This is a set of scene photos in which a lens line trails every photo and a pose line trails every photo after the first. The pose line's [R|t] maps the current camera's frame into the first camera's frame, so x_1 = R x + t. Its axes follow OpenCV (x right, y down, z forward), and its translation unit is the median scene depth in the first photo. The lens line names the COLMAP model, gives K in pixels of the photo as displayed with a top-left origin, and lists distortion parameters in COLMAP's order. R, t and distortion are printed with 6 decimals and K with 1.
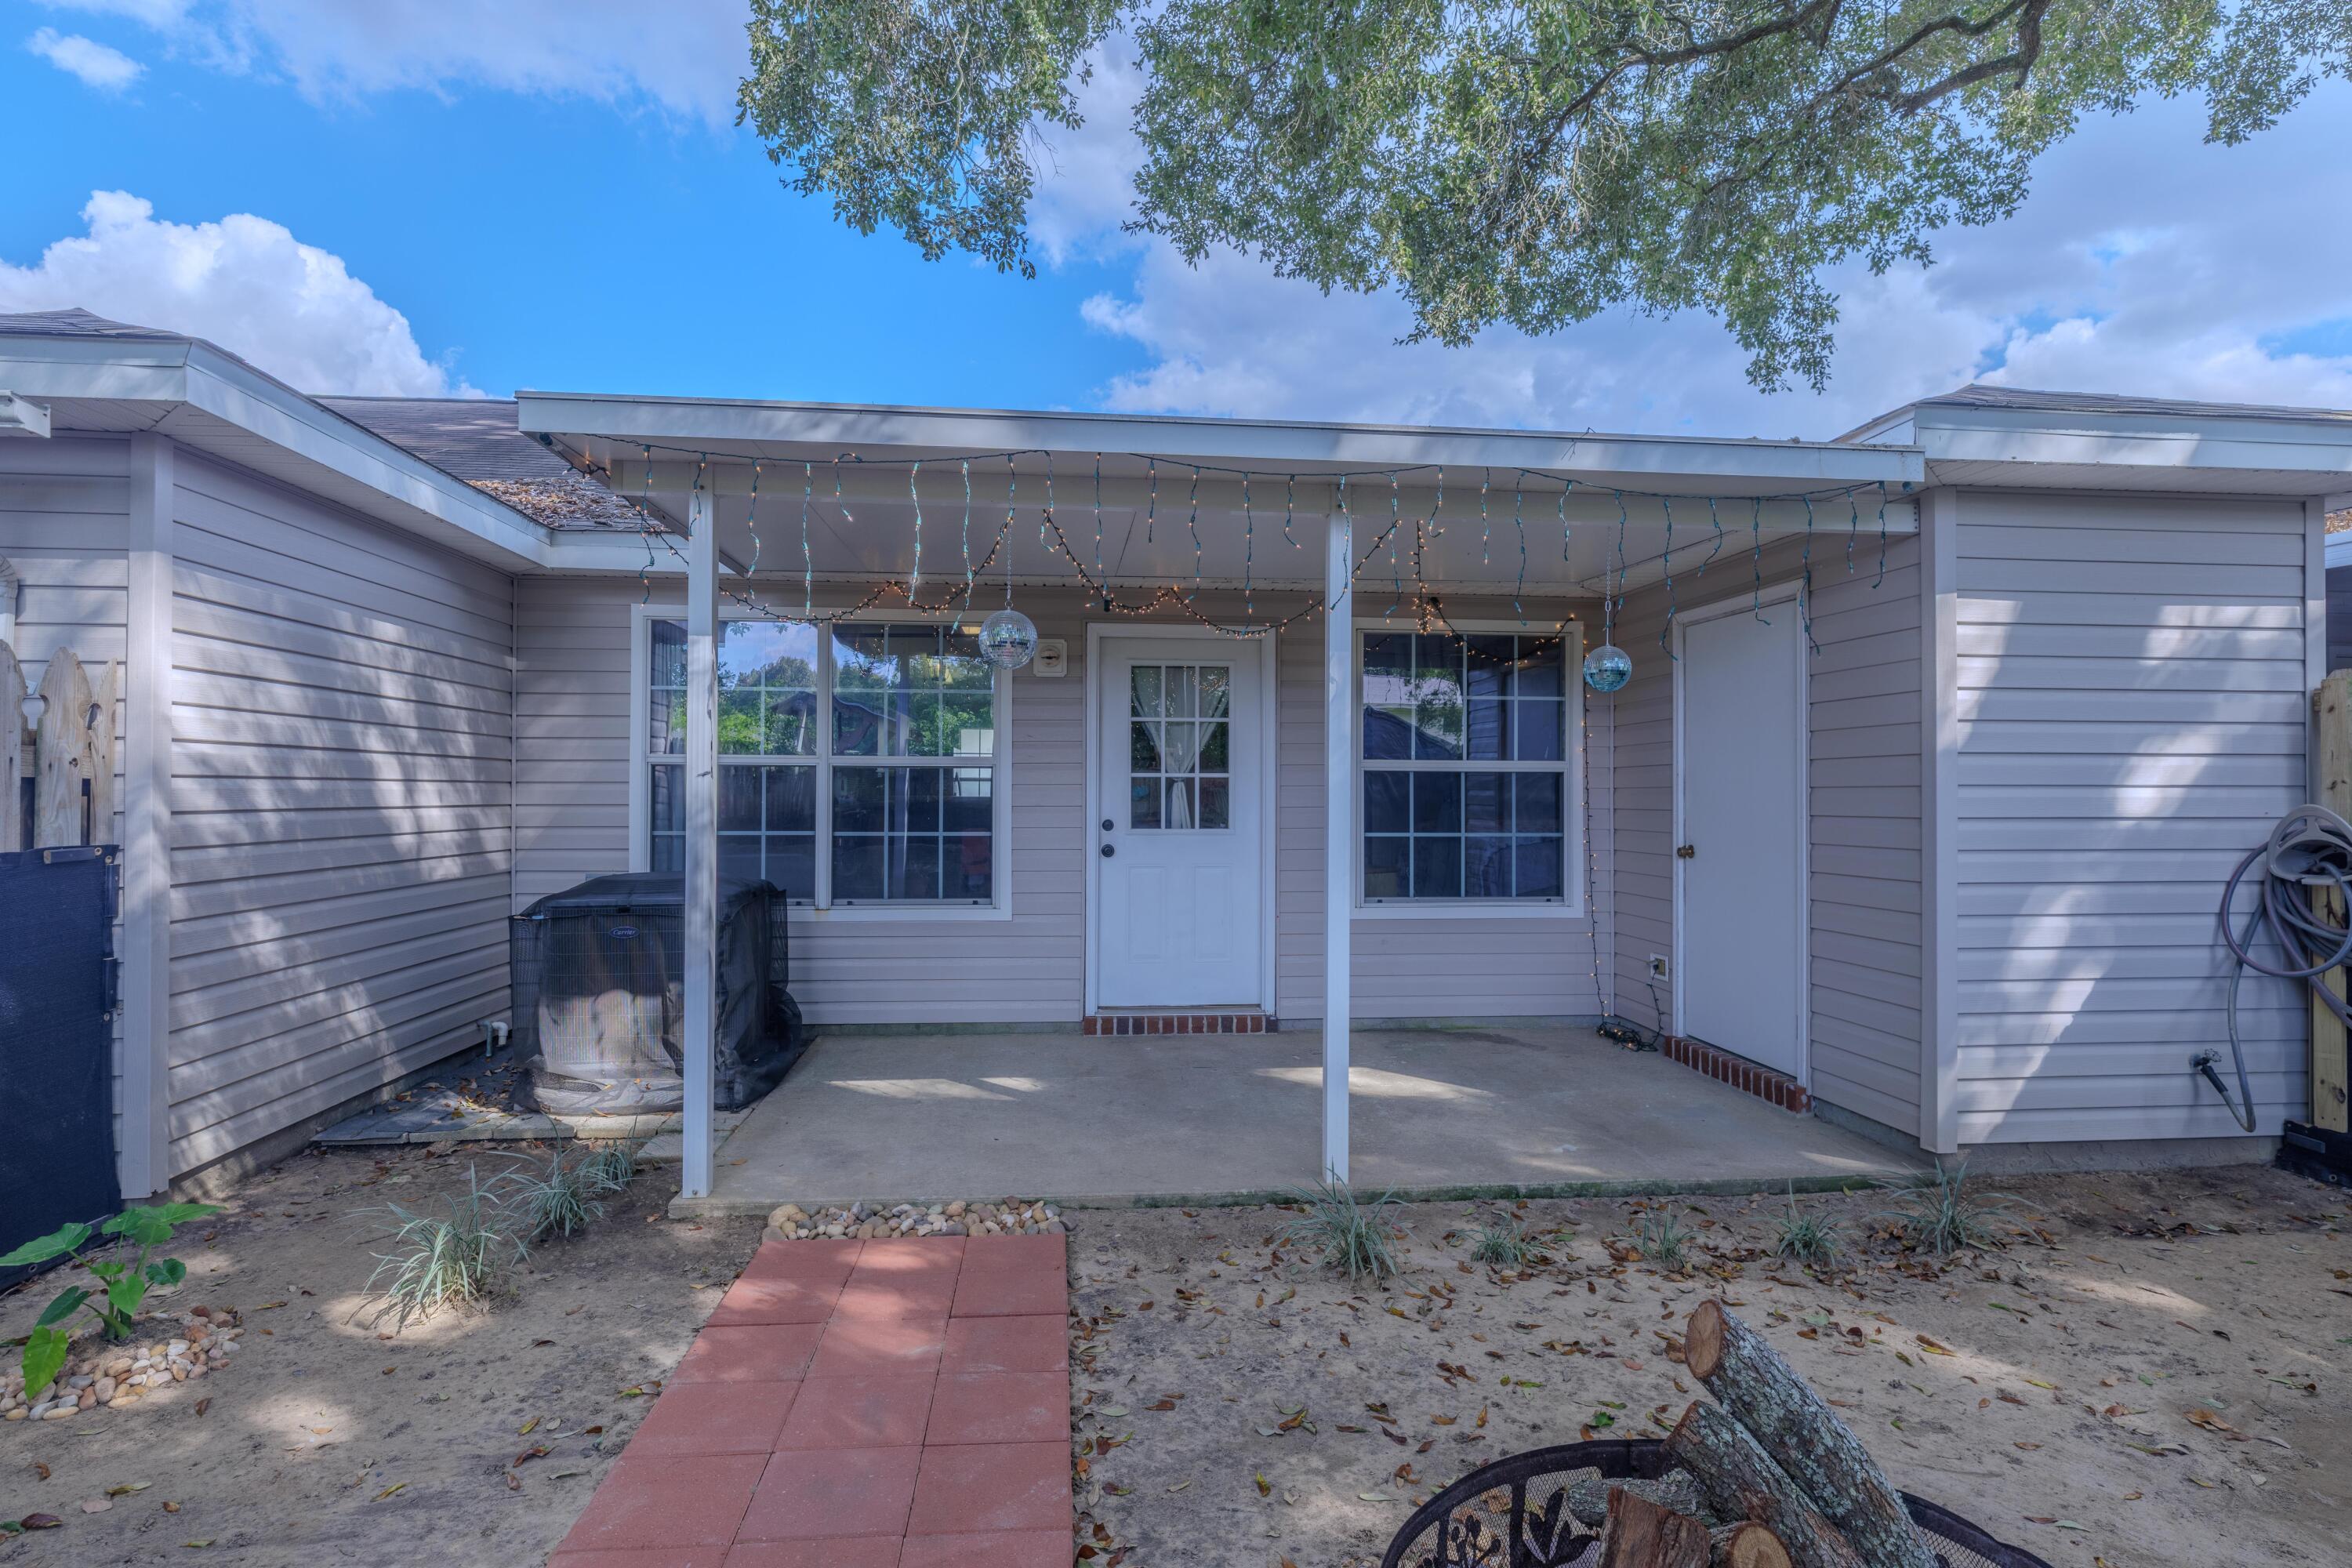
lens RADIAL K [[1209.8, 0, 1176.0], [0, 1209.8, 784.0], [0, 0, 1]] dist [-0.000765, -0.000057]
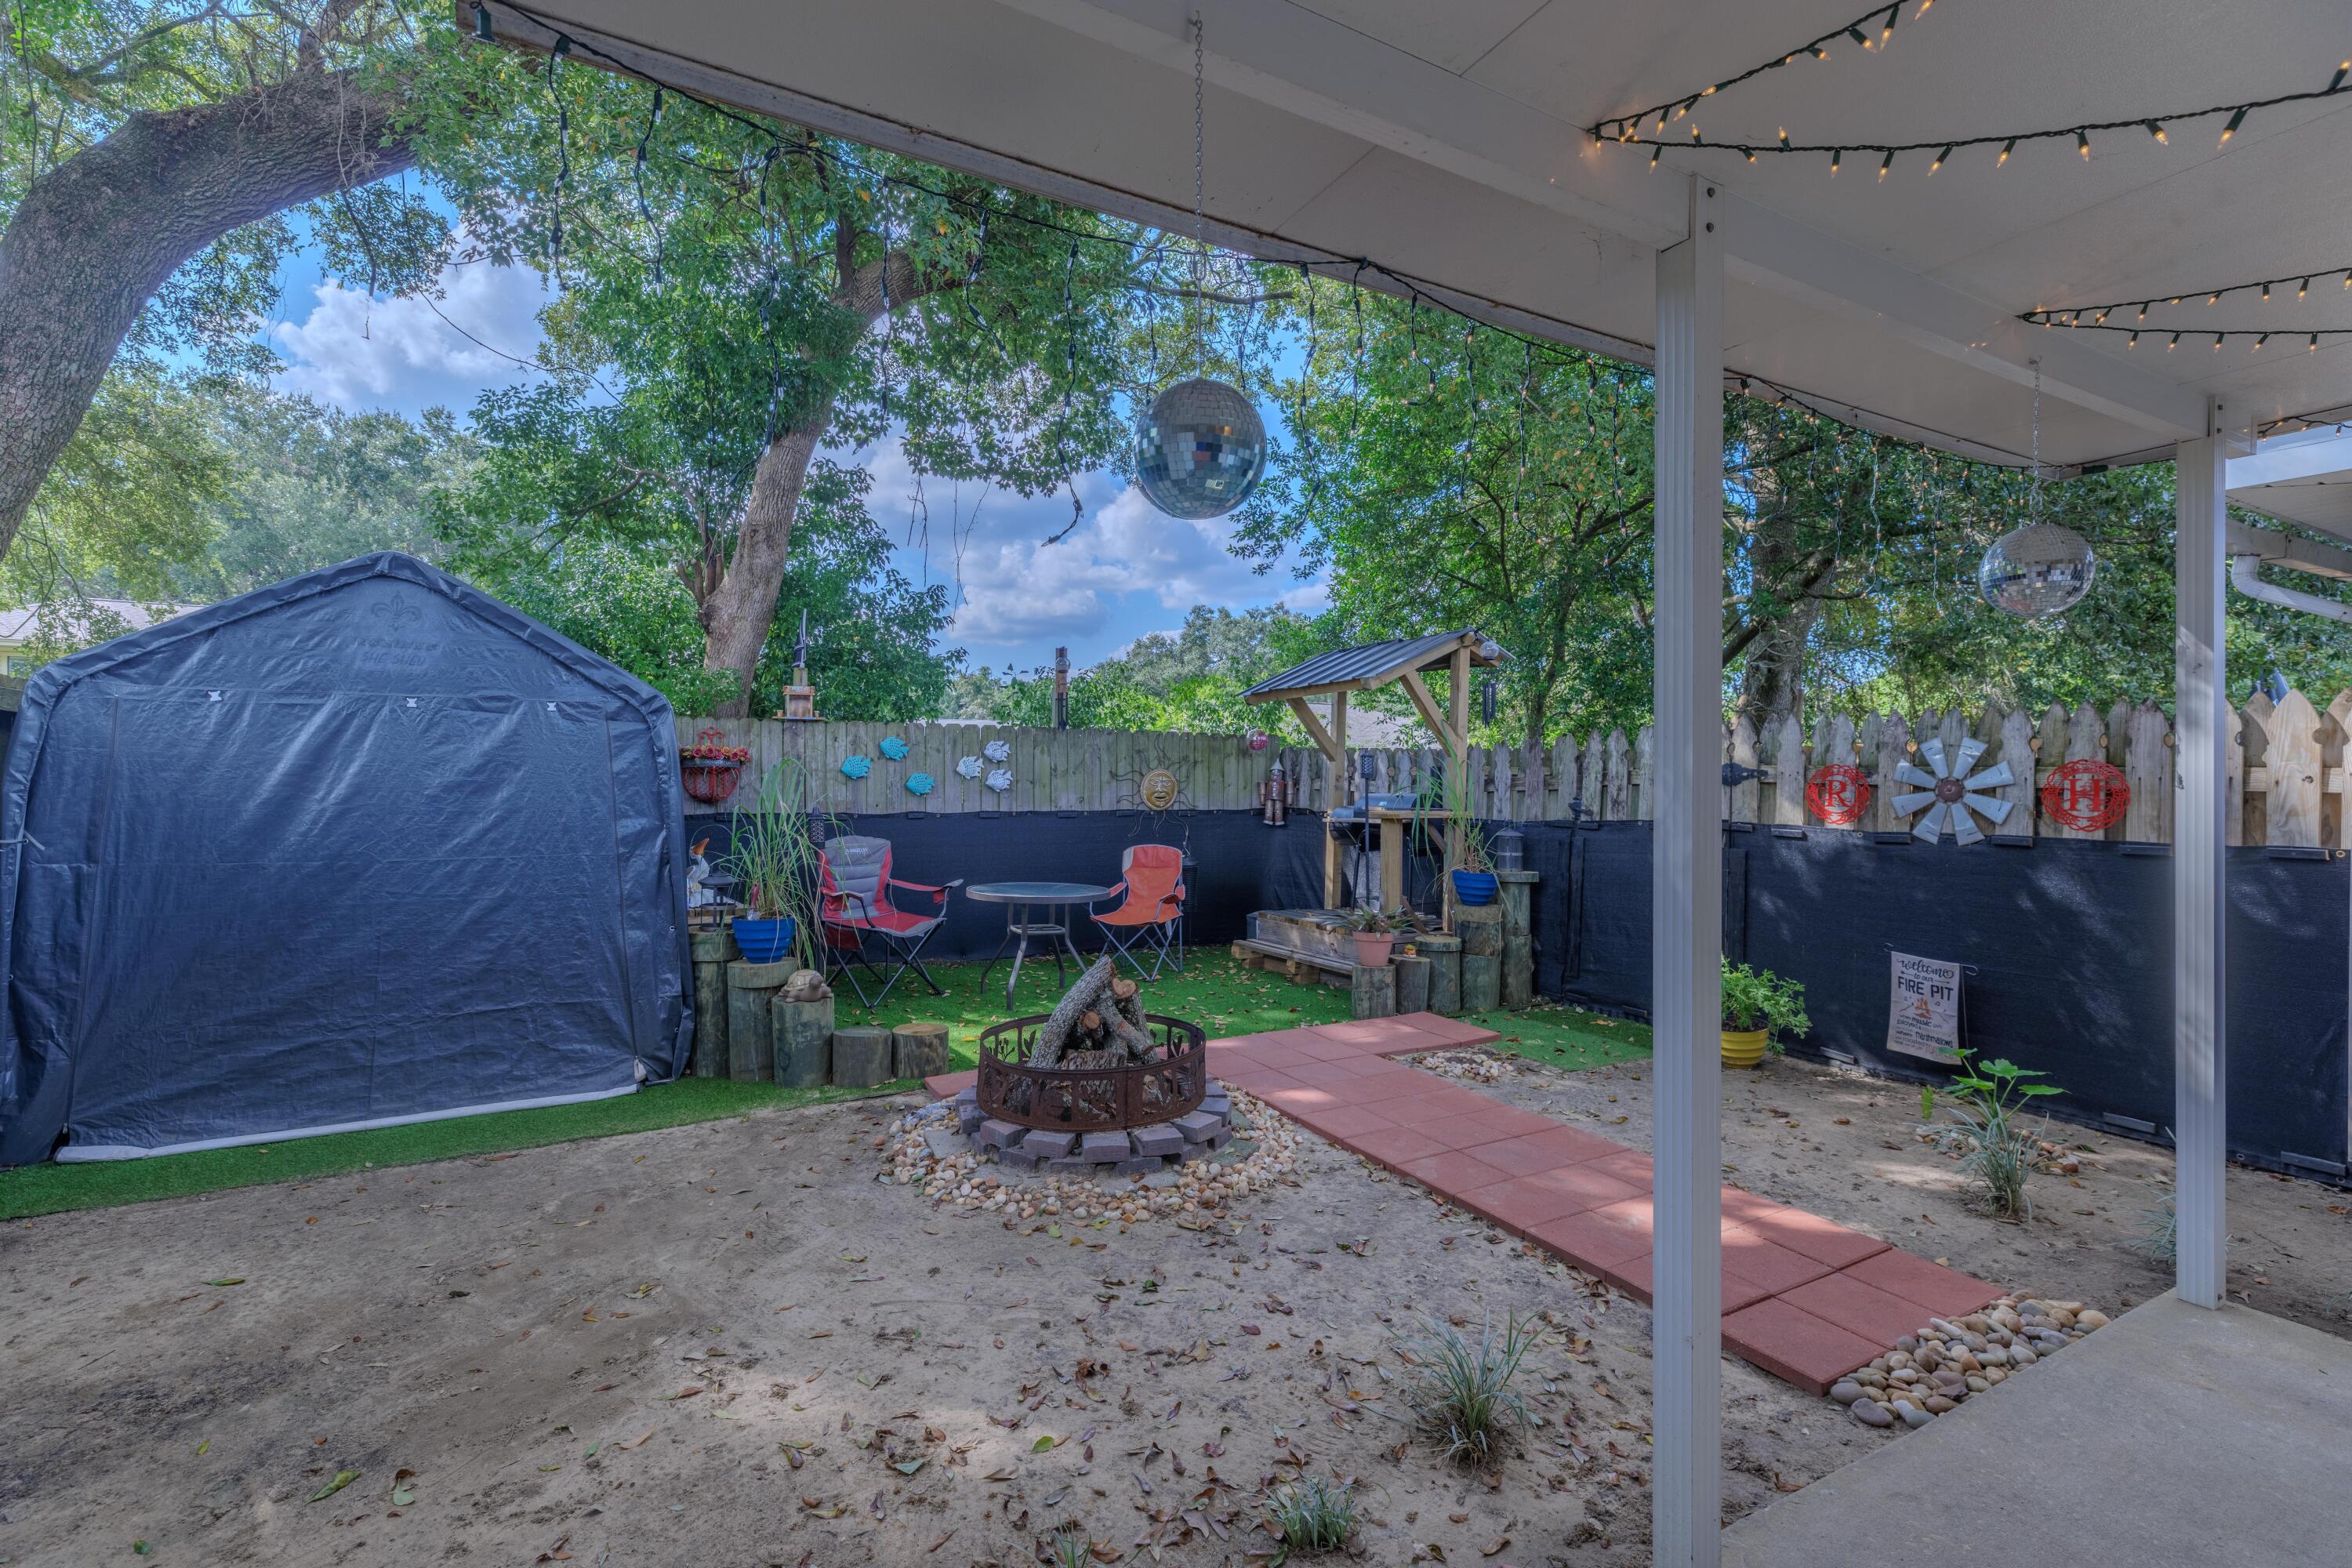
lens RADIAL K [[1047.0, 0, 1170.9], [0, 1047.0, 775.6], [0, 0, 1]] dist [0.002378, 0.000197]
pose [[-0.924009, -0.011752, -0.382190, 0.702750], [-0.004051, 0.999772, -0.020949, 0.005953], [0.382350, -0.017808, -0.923846, 1.877707]]
